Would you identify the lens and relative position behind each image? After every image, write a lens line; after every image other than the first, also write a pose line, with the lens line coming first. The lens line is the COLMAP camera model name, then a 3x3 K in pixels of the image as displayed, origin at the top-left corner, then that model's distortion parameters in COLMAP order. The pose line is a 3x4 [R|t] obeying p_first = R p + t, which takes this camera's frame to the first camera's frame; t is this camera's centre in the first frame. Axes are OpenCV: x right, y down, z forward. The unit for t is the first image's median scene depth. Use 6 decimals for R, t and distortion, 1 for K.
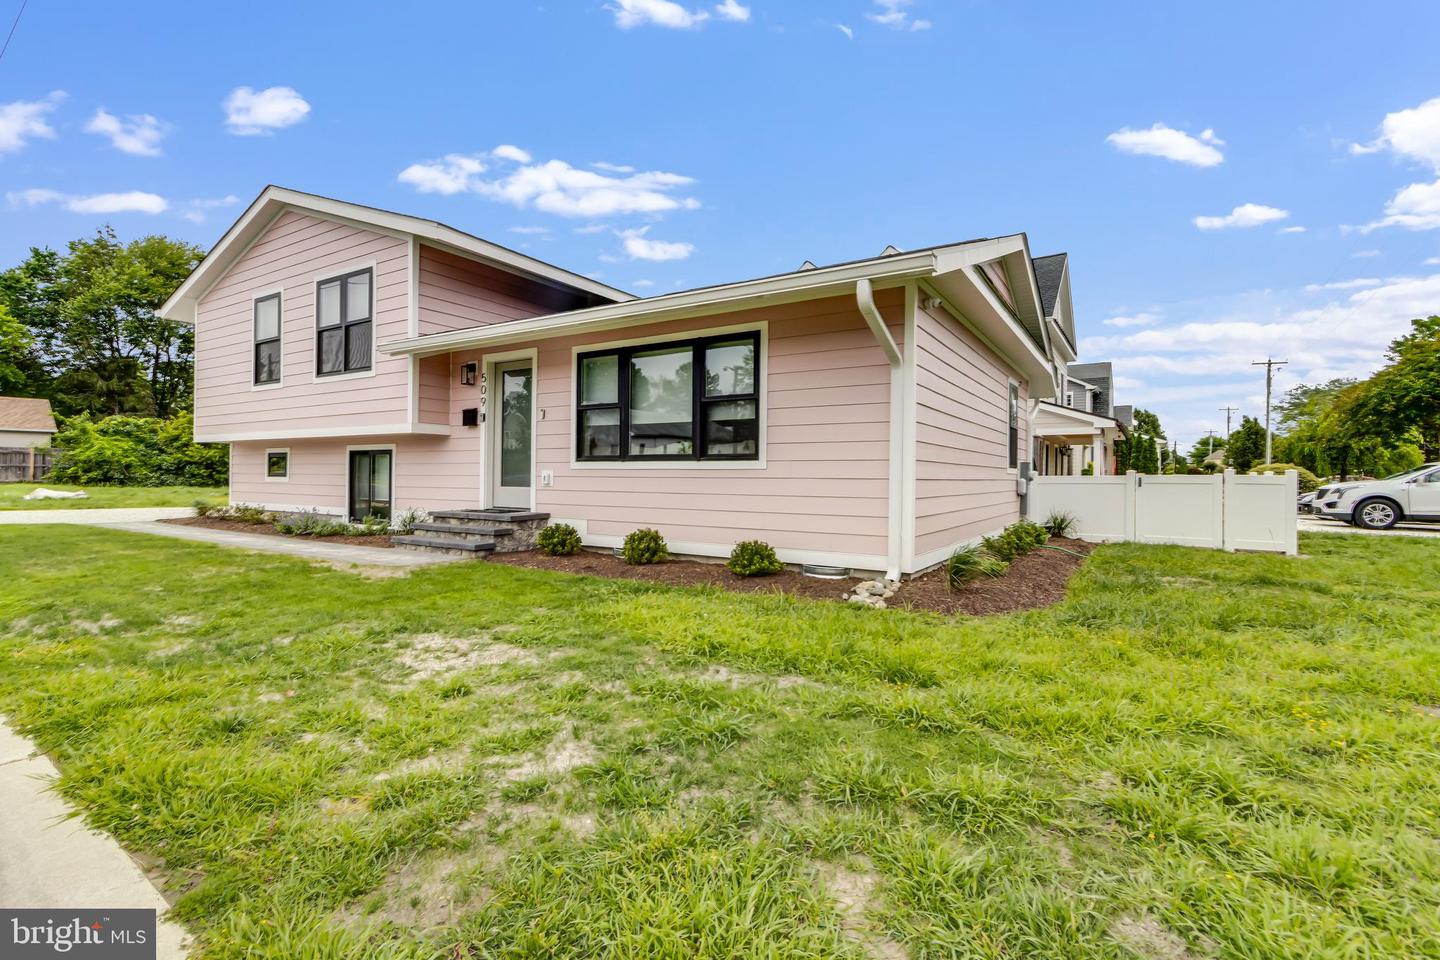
lens RADIAL K [[662.7, 0, 720.0], [0, 662.7, 480.0], [0, 0, 1]] dist [0.003195, 0.000331]
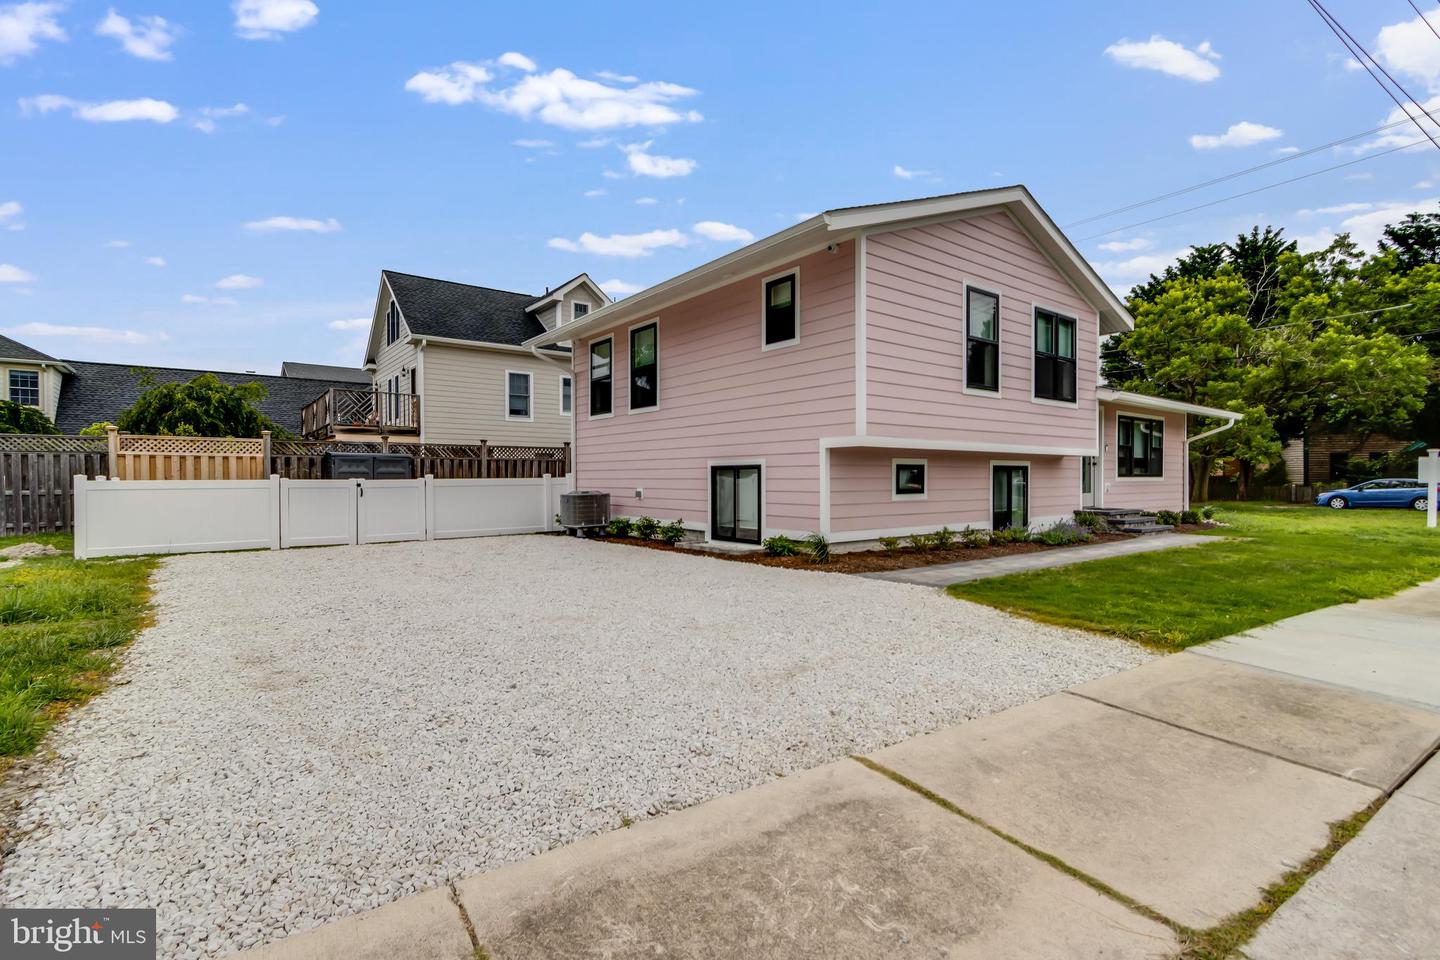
lens RADIAL K [[662.7, 0, 720.0], [0, 662.7, 480.0], [0, 0, 1]] dist [0.003195, 0.000331]
pose [[0.345815, -0.019032, 0.938110, -1.950621], [0.002485, 0.999809, 0.019367, -0.049401], [-0.938300, -0.004366, 0.345796, 1.213662]]
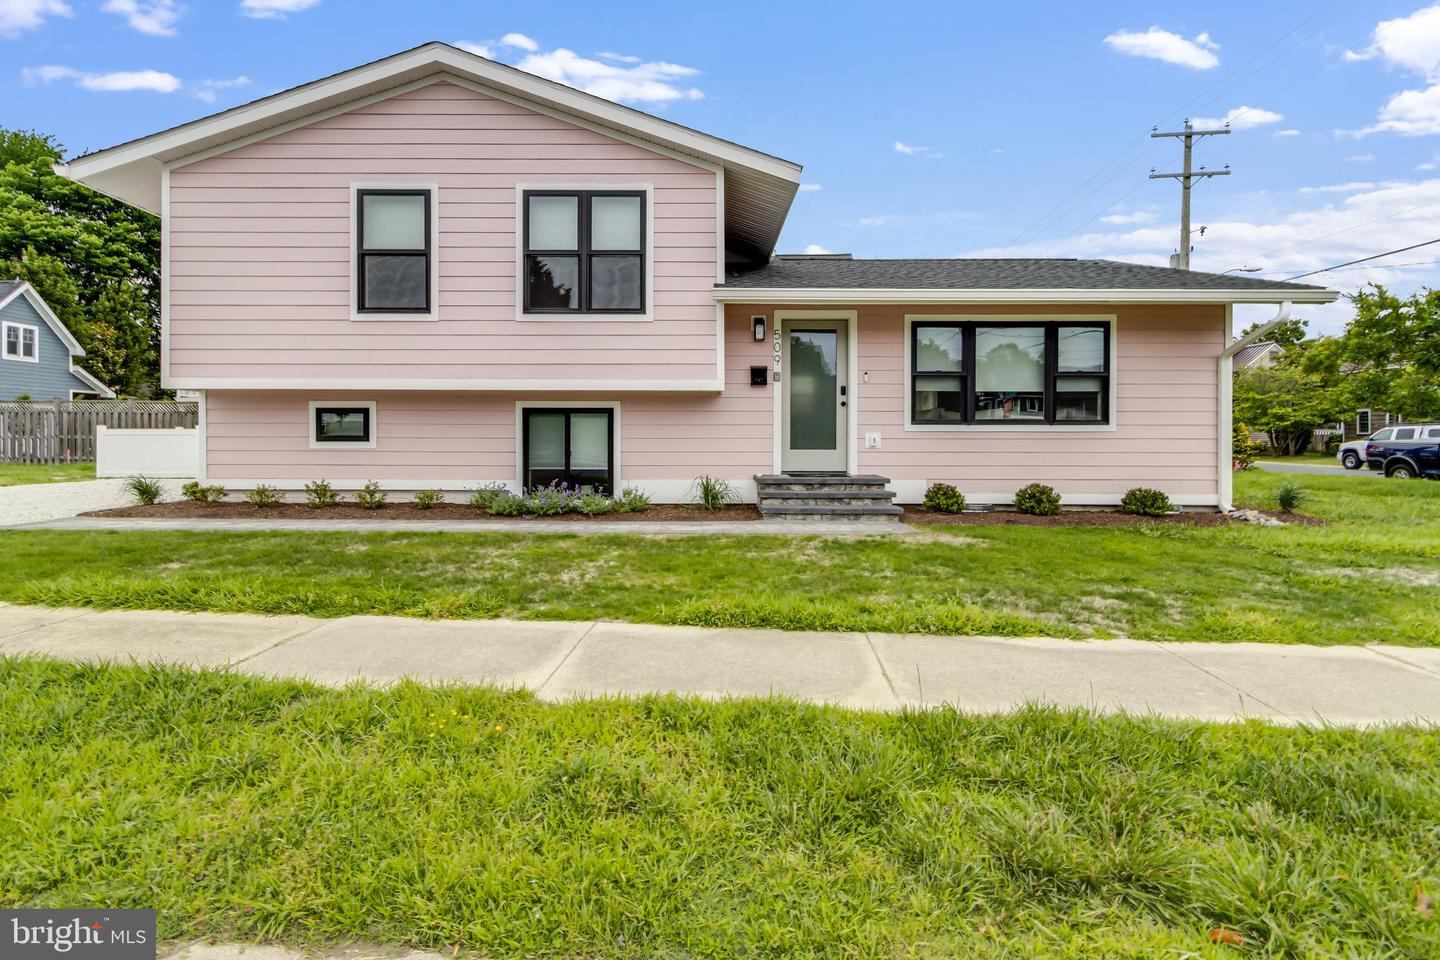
lens RADIAL K [[599.7, 0, 722.2], [0, 599.7, 442.1], [0, 0, 1]] dist [0.002658, 0.000175]
pose [[0.851532, -0.011252, 0.524182, -0.856825], [0.006405, 0.999918, 0.011059, -0.010695], [-0.524264, -0.006060, 0.851534, 0.305680]]
